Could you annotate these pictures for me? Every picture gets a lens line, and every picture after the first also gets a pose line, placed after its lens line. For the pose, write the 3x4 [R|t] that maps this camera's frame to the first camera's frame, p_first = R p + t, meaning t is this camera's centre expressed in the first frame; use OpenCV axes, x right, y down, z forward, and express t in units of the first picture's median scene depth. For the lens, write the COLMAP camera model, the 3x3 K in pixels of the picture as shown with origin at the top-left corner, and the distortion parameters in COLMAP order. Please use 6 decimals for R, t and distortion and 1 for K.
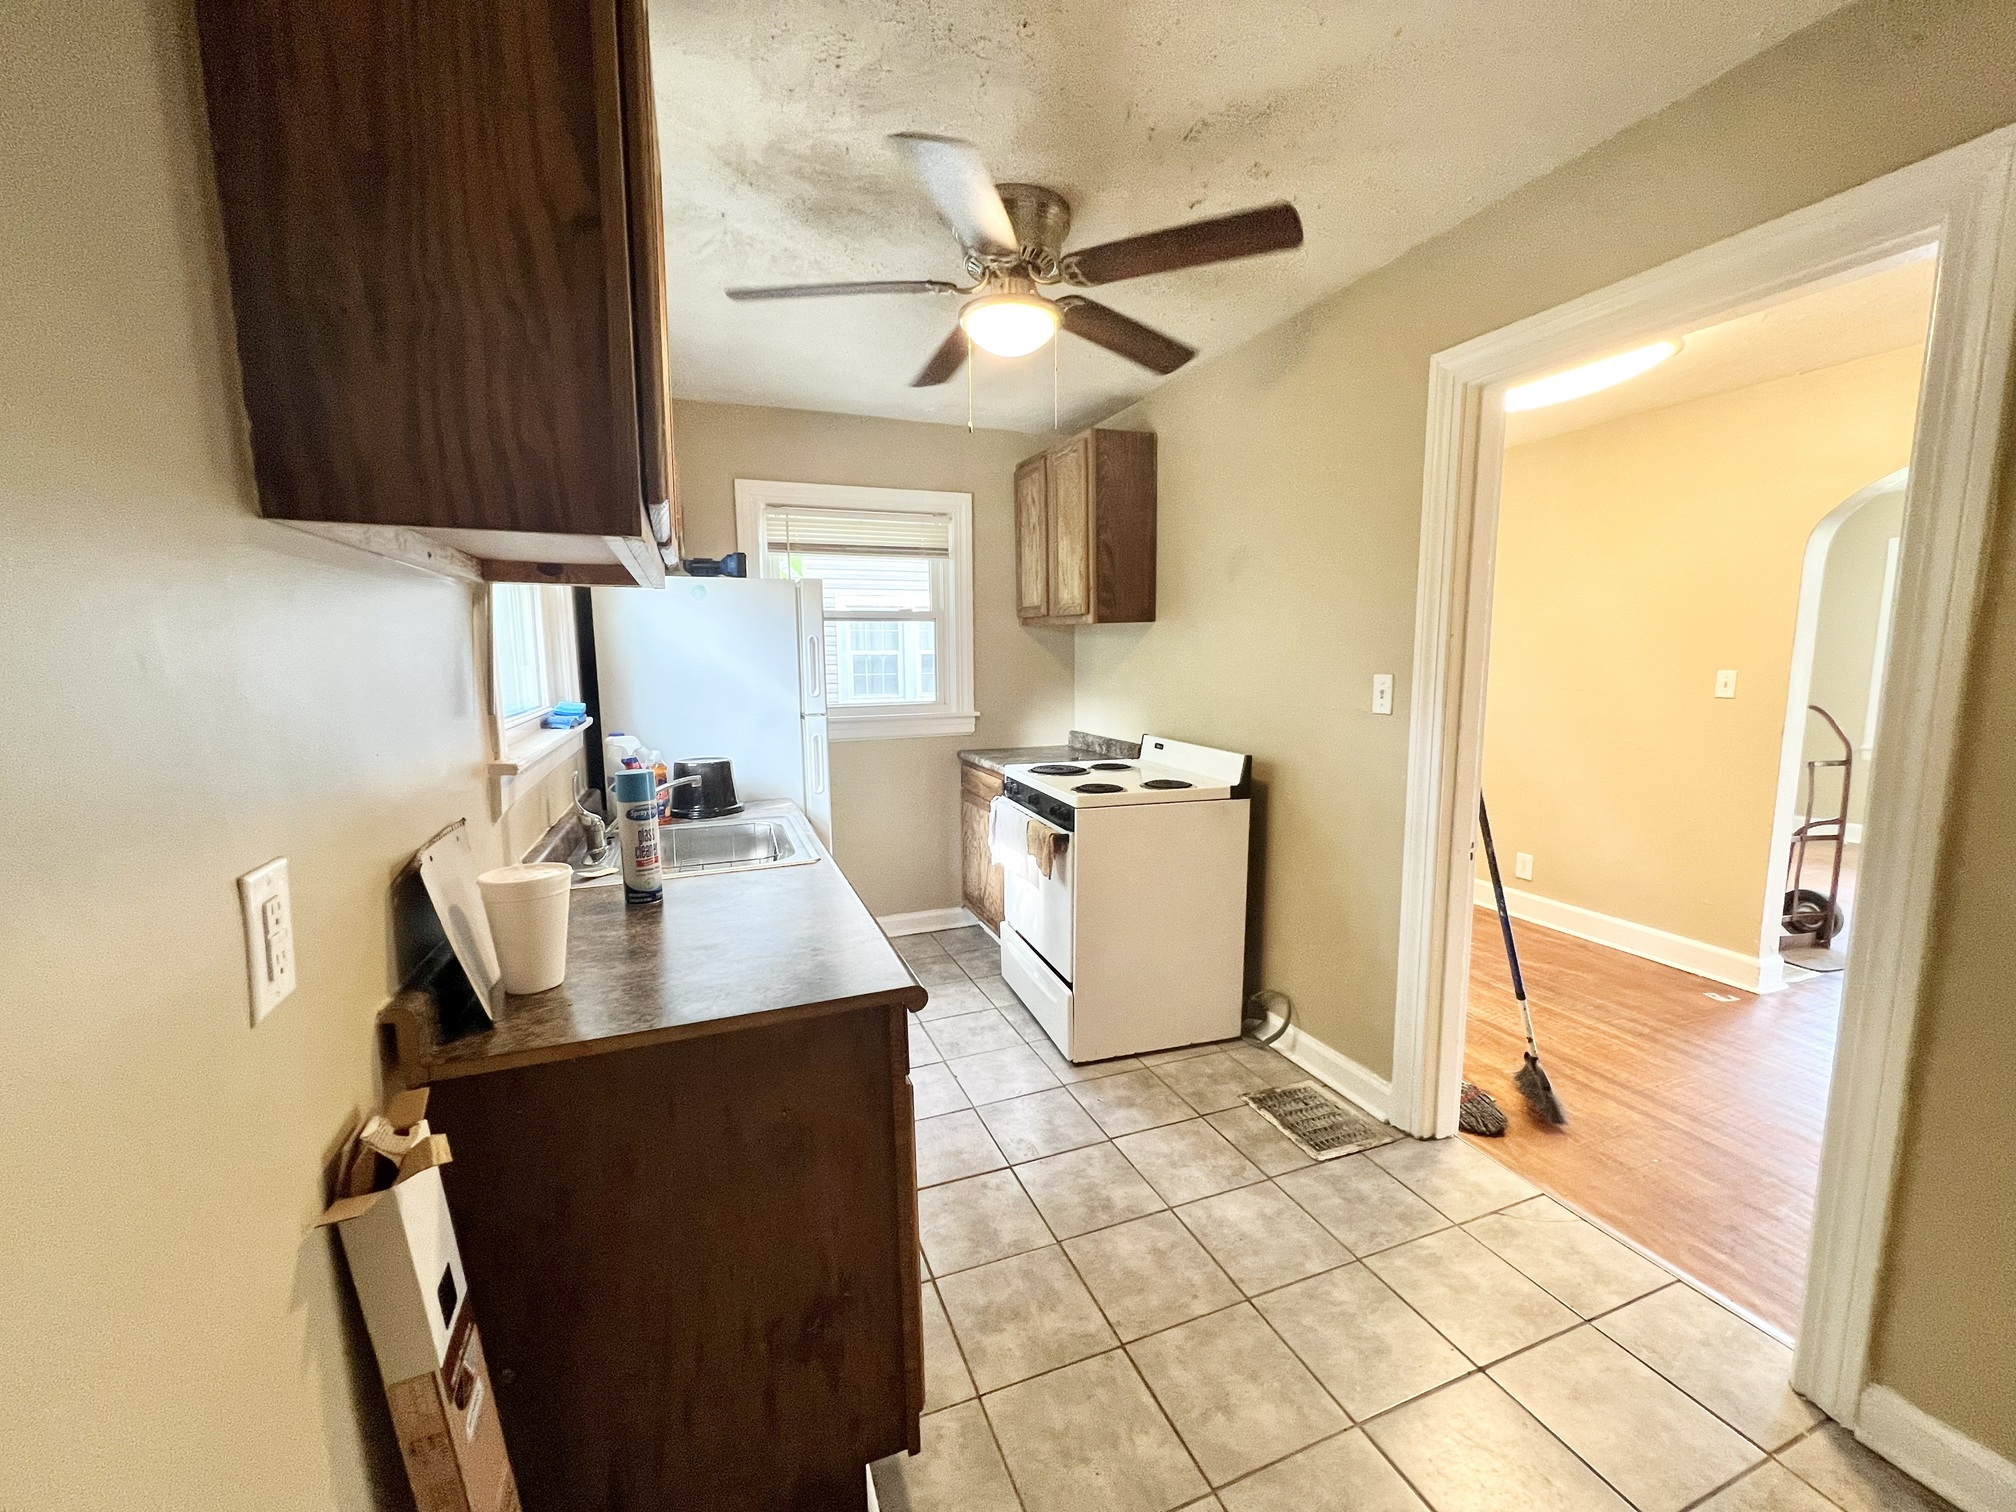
lens RADIAL K [[807.2, 0, 1008.0], [0, 807.2, 756.0], [0, 0, 1]] dist [0.002125, 0.000134]
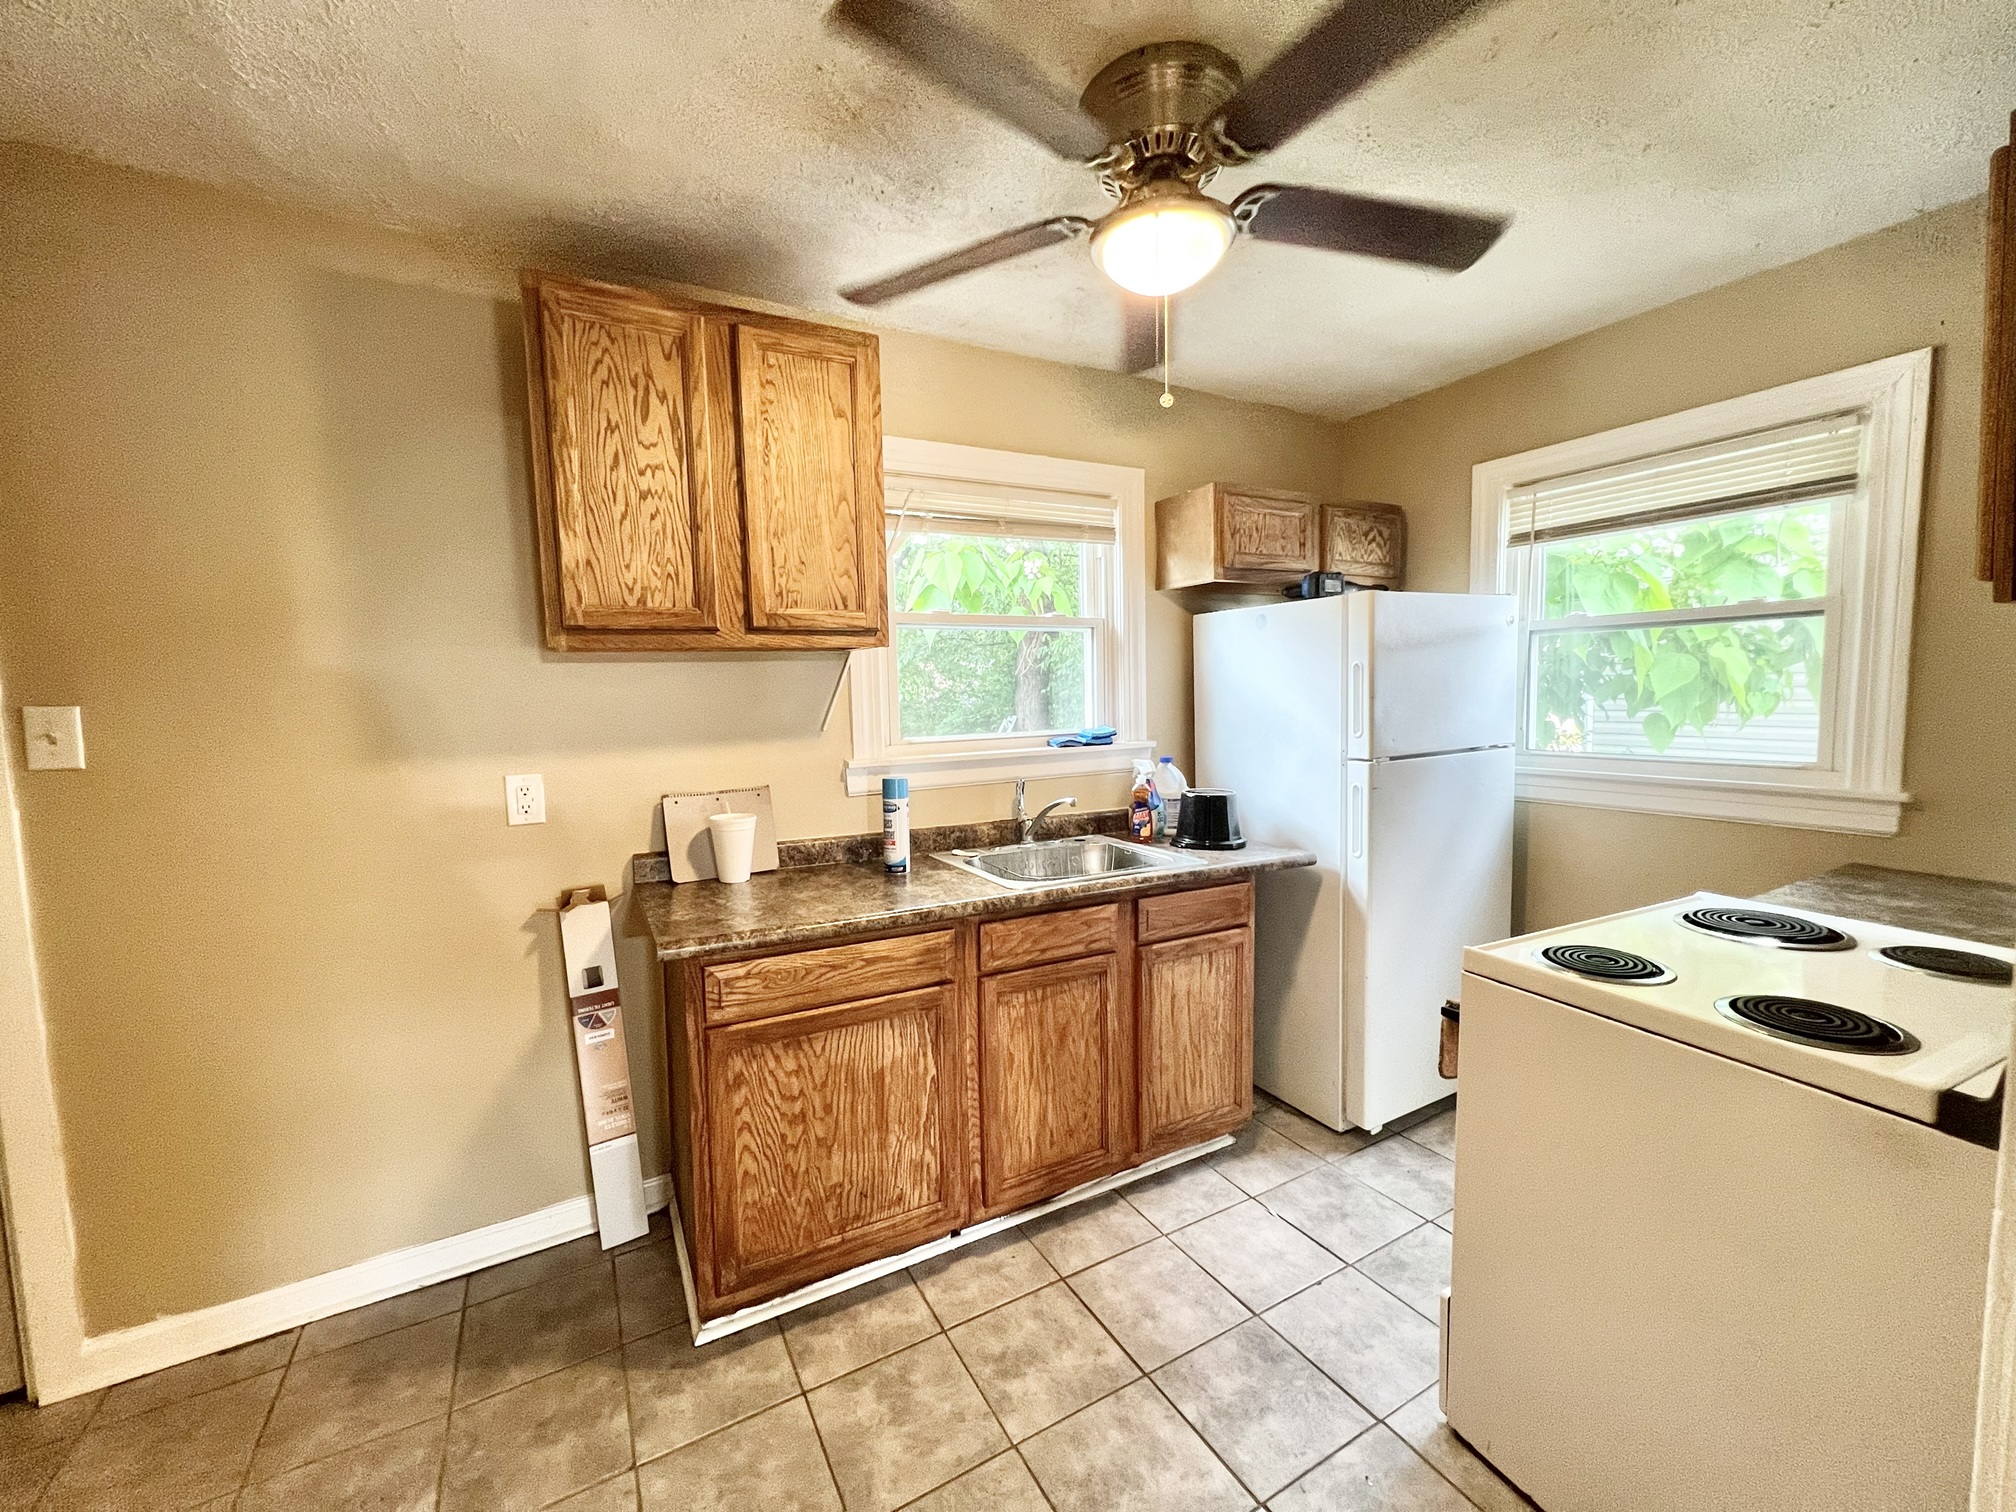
lens RADIAL K [[807.2, 0, 1008.0], [0, 807.2, 756.0], [0, 0, 1]] dist [0.002125, 0.000134]
pose [[0.143436, 0.096065, -0.984986, 0.412147], [-0.092072, 0.992256, 0.083366, -0.075910], [0.985367, 0.078732, 0.151171, 0.427106]]
